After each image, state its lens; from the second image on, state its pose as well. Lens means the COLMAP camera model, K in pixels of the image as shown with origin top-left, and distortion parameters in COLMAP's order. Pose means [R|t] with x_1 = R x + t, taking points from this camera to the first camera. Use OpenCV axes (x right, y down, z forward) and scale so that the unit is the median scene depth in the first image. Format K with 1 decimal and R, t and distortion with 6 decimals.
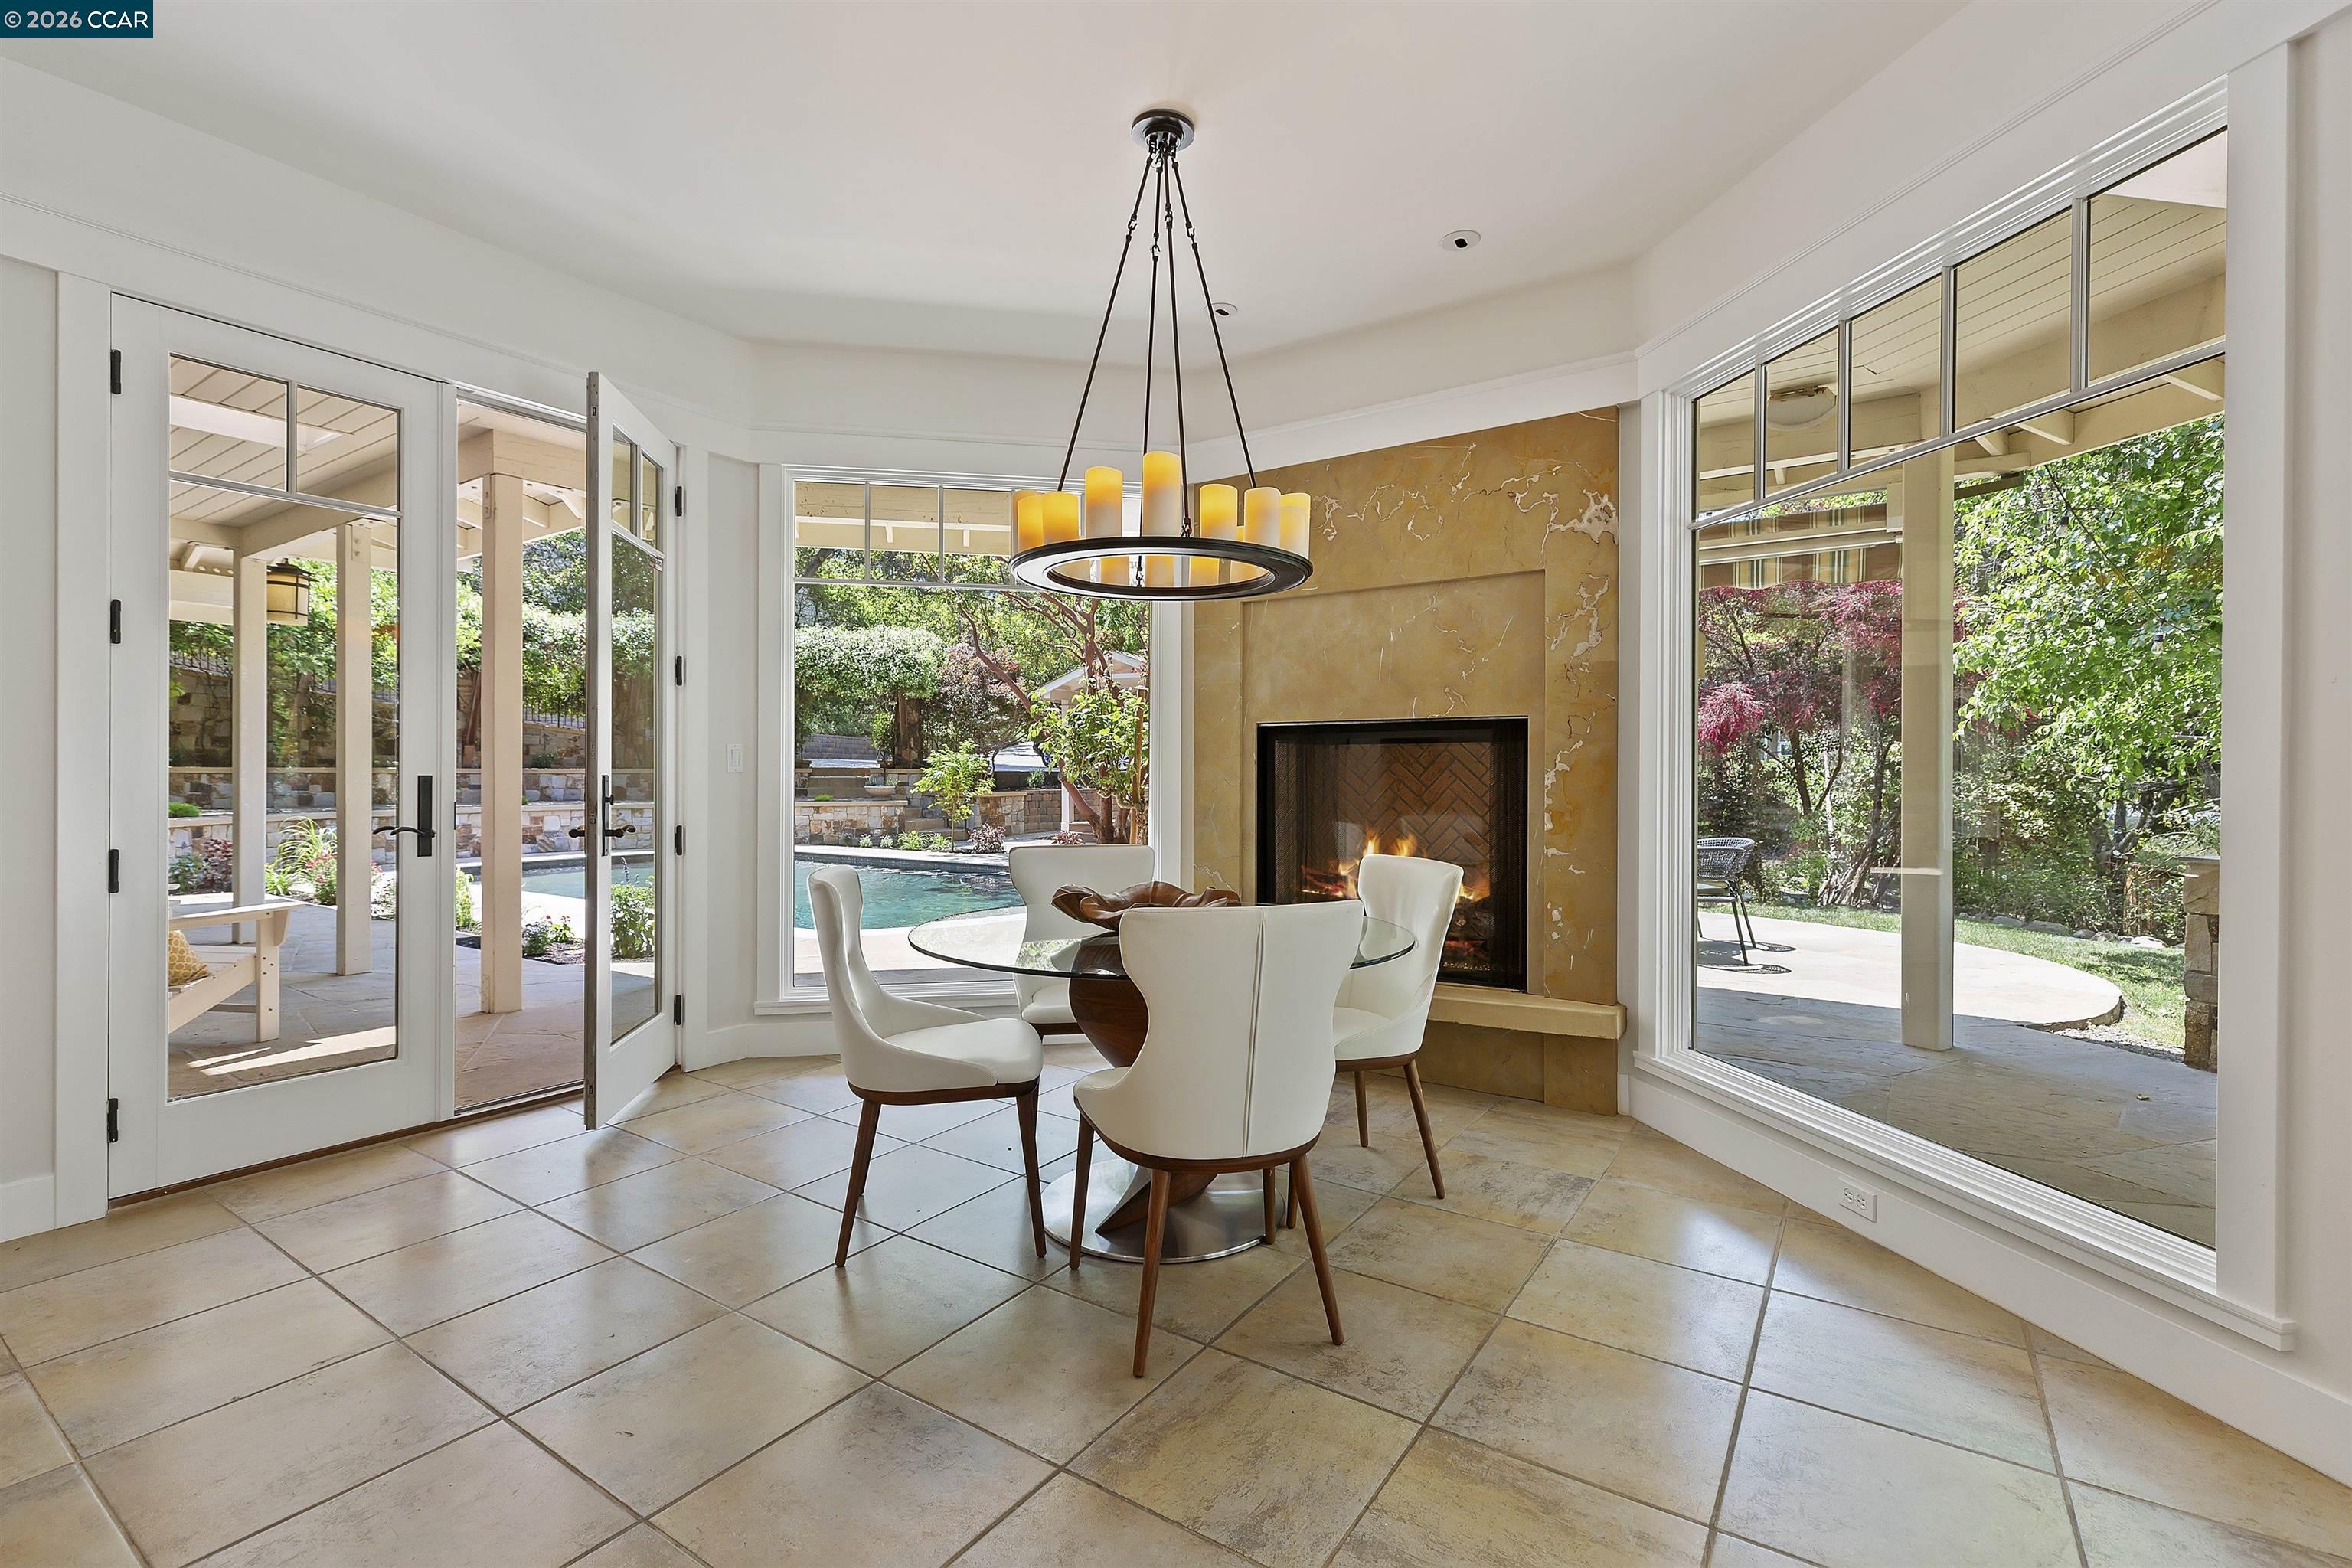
lens RADIAL K [[1064.2, 0, 1170.6], [0, 1064.2, 776.4], [0, 0, 1]] dist [0.001906, 0.000012]
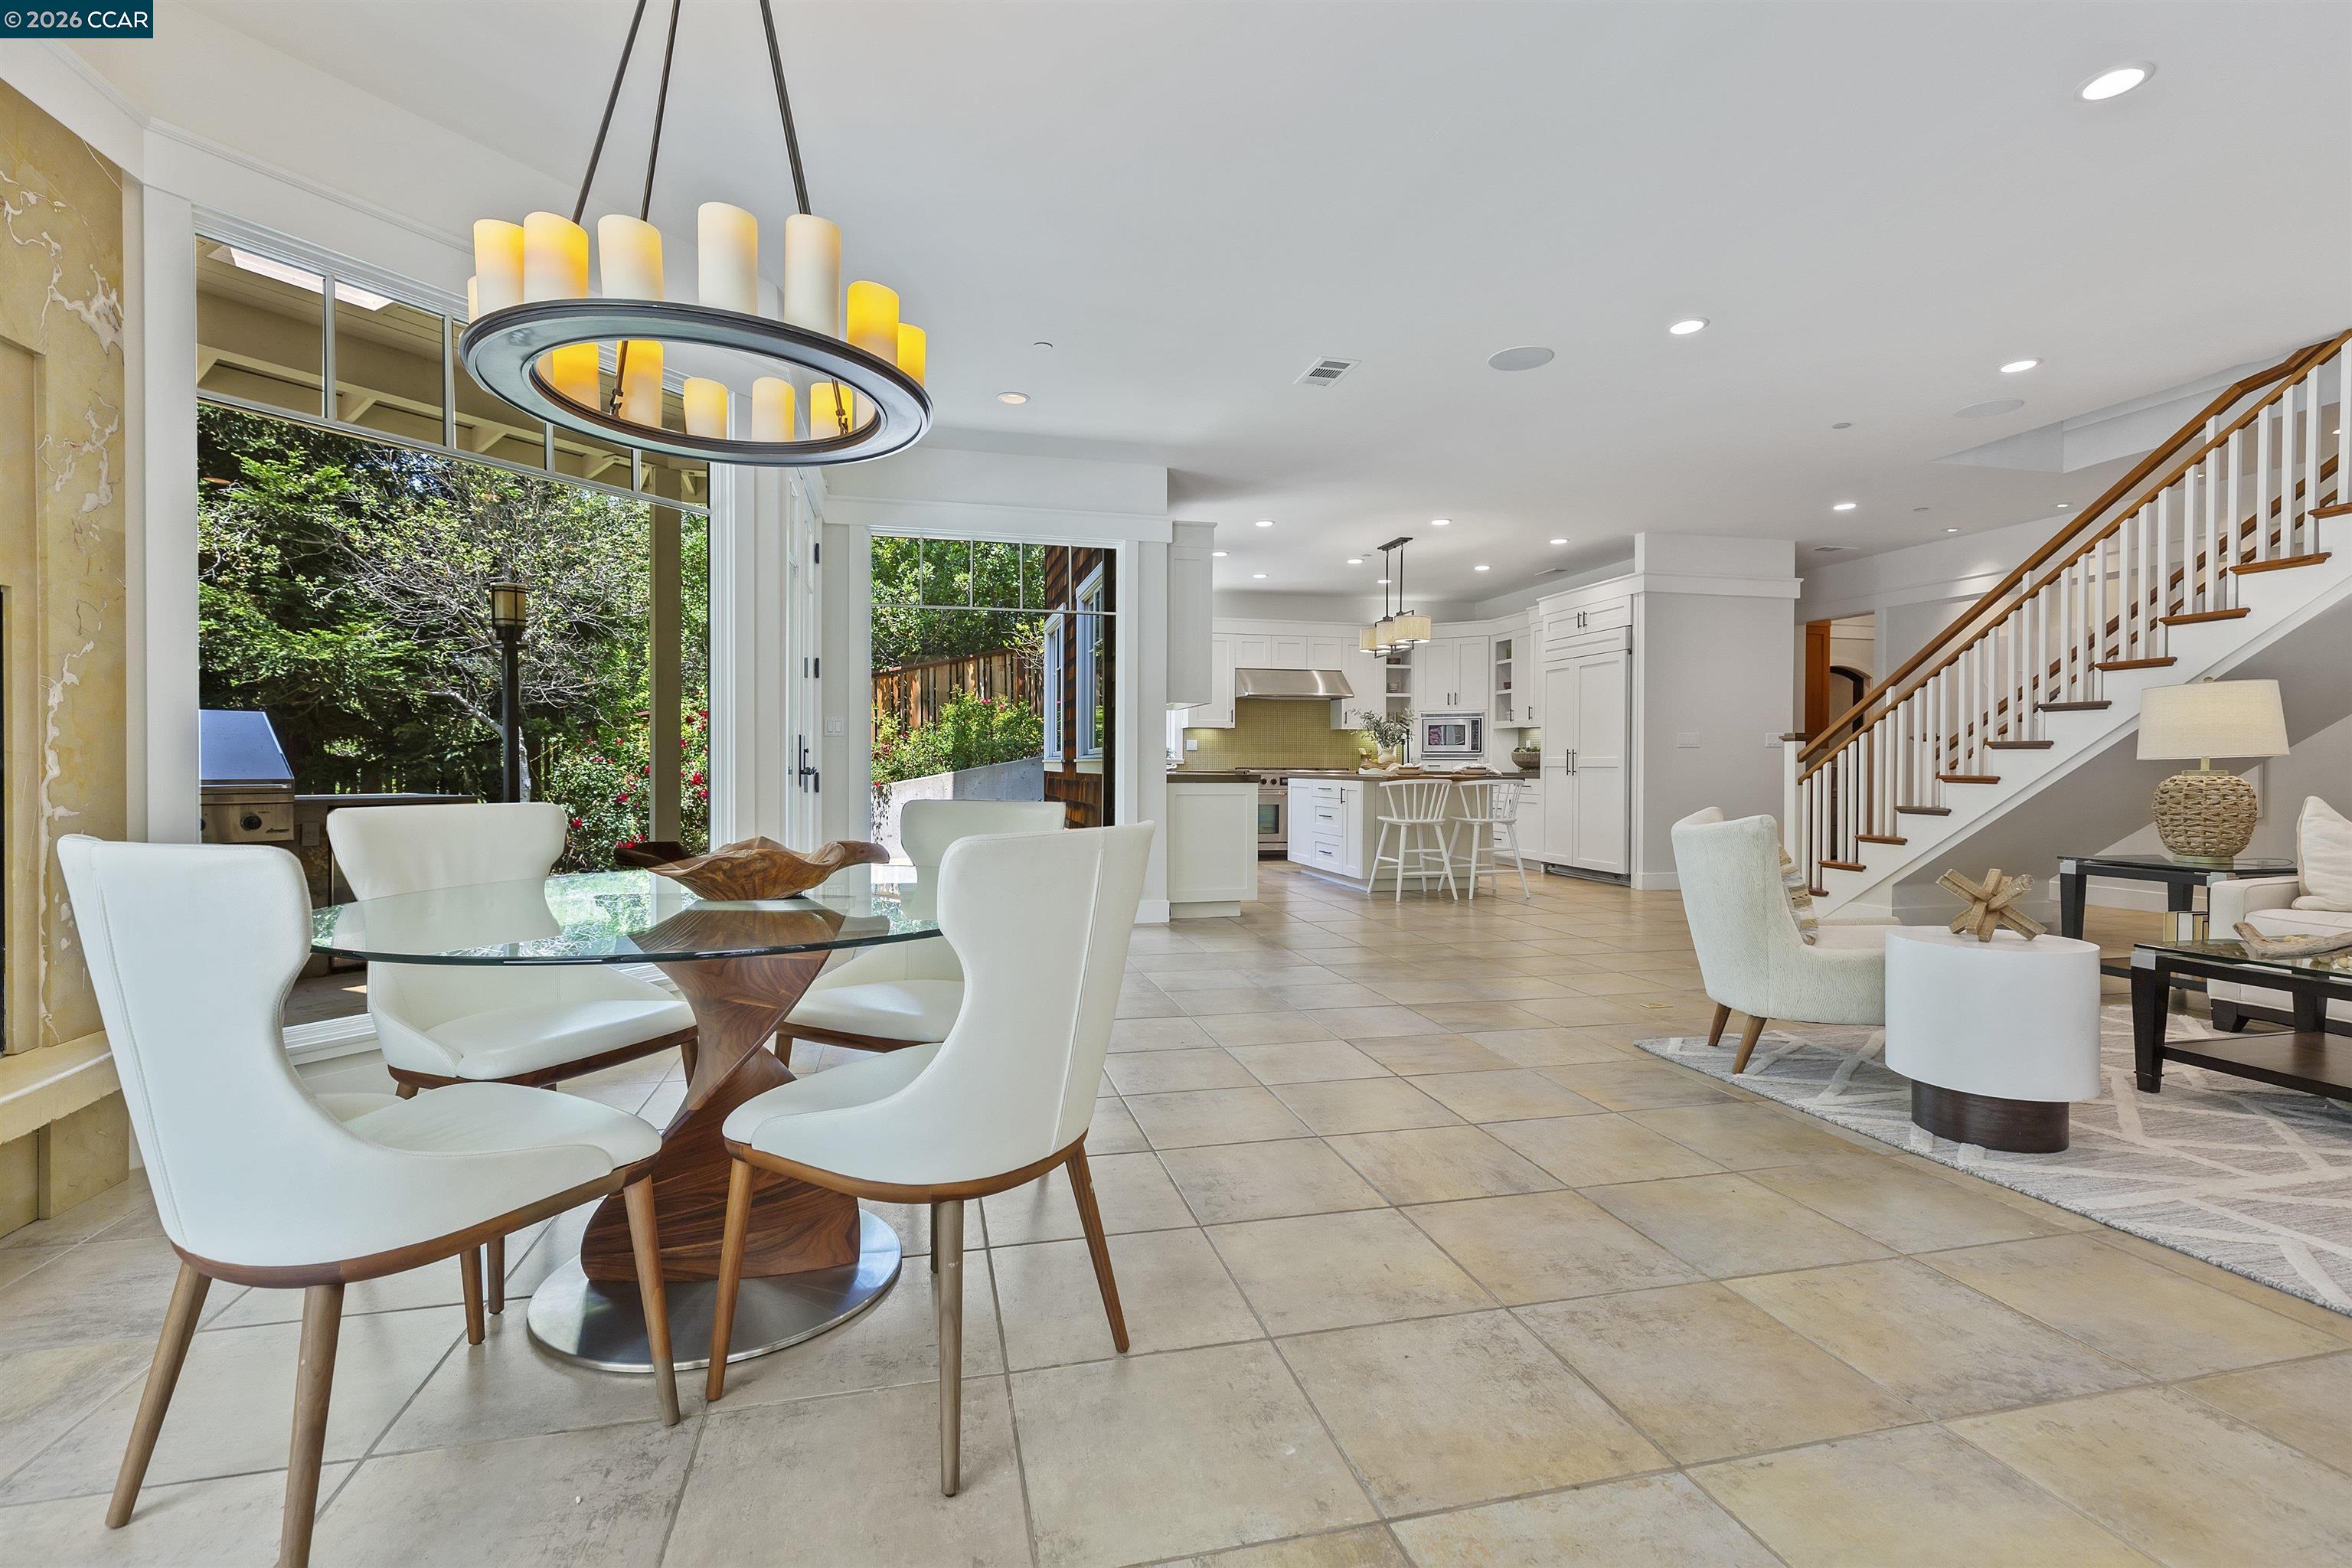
lens RADIAL K [[1064.2, 0, 1170.9], [0, 1064.2, 773.4], [0, 0, 1]] dist [0.001906, 0.000012]
pose [[-0.738810, -0.015206, 0.673742, -0.560981], [-0.005478, 0.999848, 0.016560, 0.033996], [-0.673891, 0.008544, -0.738781, 1.036816]]
